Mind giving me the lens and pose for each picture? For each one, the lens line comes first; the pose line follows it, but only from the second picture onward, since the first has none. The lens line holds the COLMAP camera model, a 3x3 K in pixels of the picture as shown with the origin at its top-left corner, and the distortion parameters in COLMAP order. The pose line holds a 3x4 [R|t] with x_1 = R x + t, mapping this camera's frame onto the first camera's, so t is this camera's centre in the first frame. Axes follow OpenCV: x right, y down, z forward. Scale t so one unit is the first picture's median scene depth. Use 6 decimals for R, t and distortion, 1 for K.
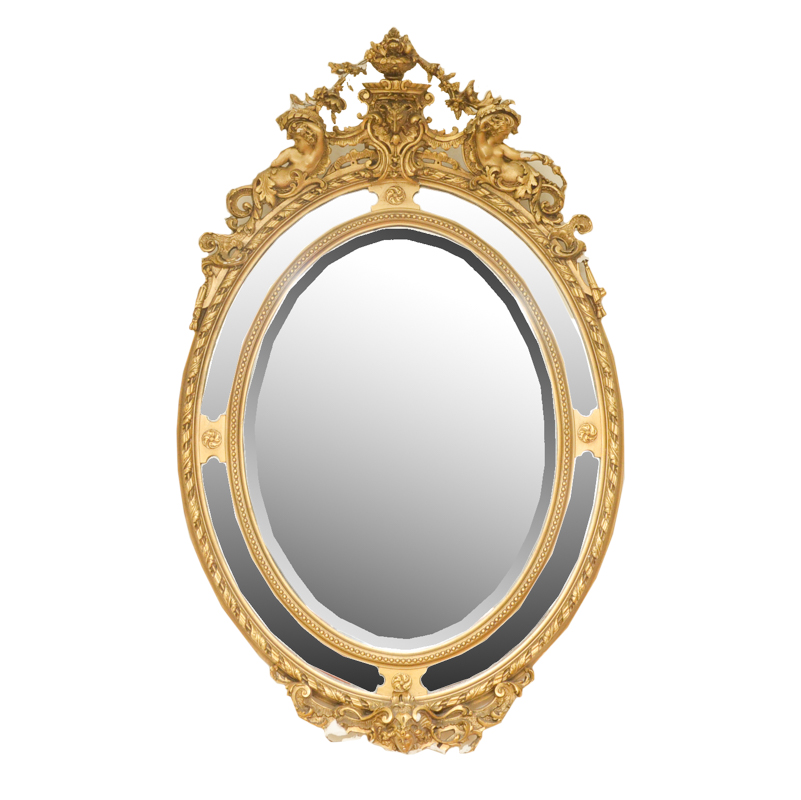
lens RADIAL K [[1417.7, 0, 400.5], [0, 1417.7, 400.0], [0, 0, 1]] dist [-0.009012, -0.041700]
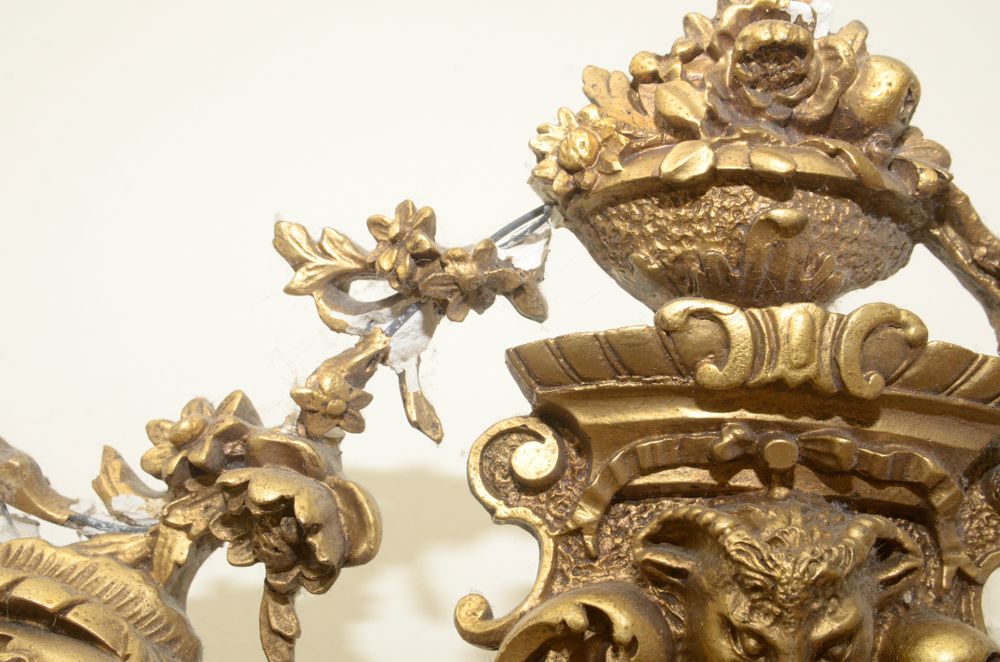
lens RADIAL K [[1156.5, 0, 498.8], [0, 1156.5, 353.0], [0, 0, 1]] dist [-0.018140, -0.009285]
pose [[0.998100, 0.031307, -0.053069, -0.022069], [-0.054709, 0.846504, -0.529564, -0.165313], [0.028344, 0.531462, 0.846608, 0.896790]]
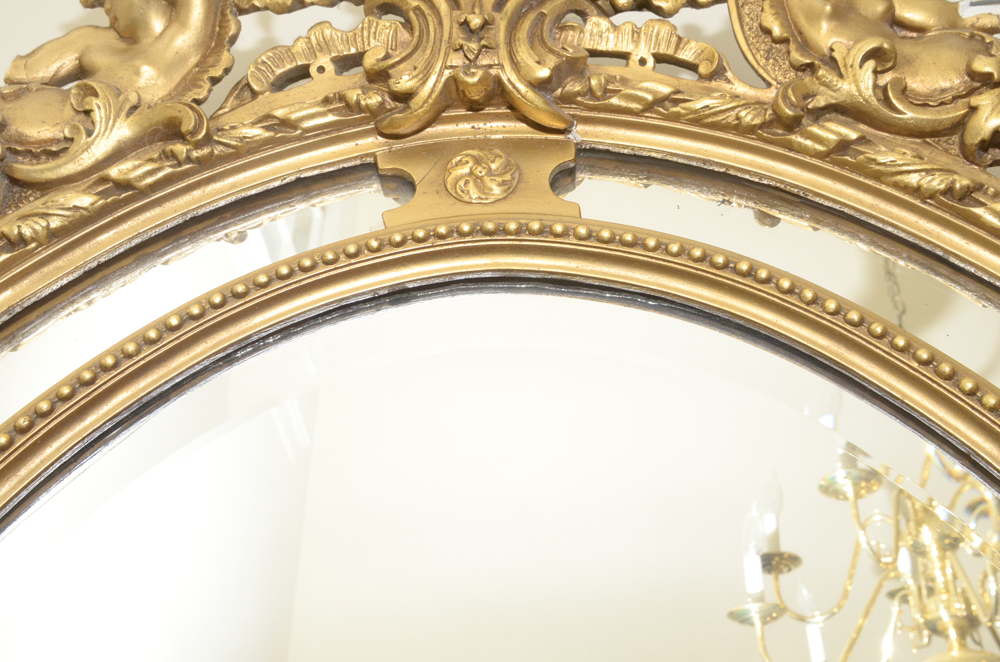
lens RADIAL K [[1137.9, 0, 500.0], [0, 1137.9, 331.0], [0, 0, 1]] dist [-0.030640, 0.040349]
pose [[0.998538, -0.033036, -0.042784, 0.007587], [0.007743, 0.870757, -0.491652, -0.020042], [0.053497, 0.490602, 0.869740, 0.846175]]
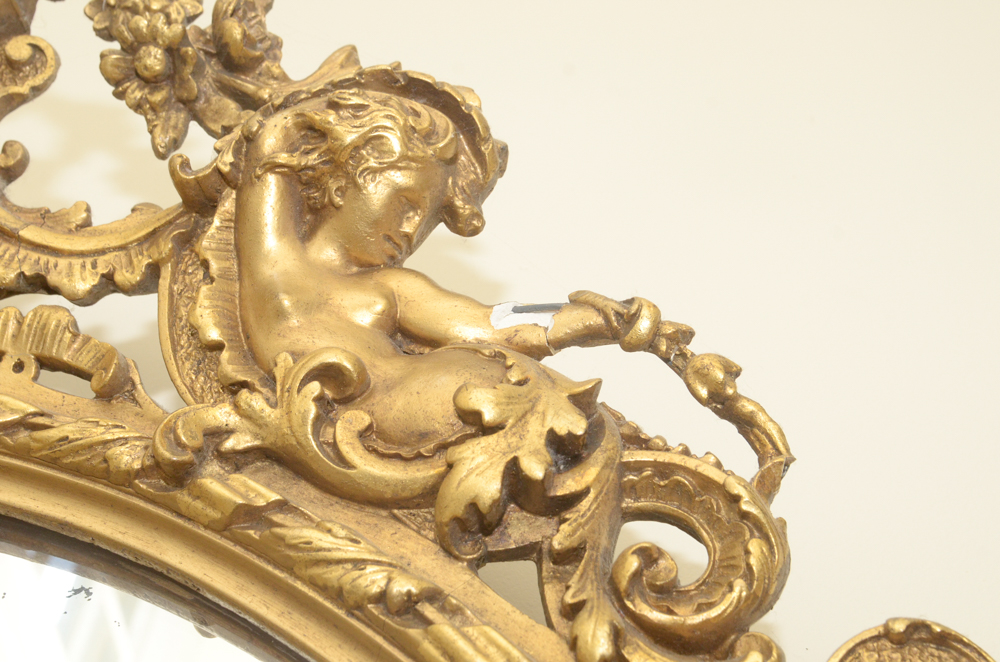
lens RADIAL K [[1440.7, 0, 500.0], [0, 1440.7, 331.0], [0, 0, 1]] dist [-0.007666, 0.073969]
pose [[0.998285, 0.016748, -0.056094, 0.095432], [-0.051624, 0.703699, -0.708620, -0.049837], [0.027605, 0.710300, 0.703357, 0.882792]]
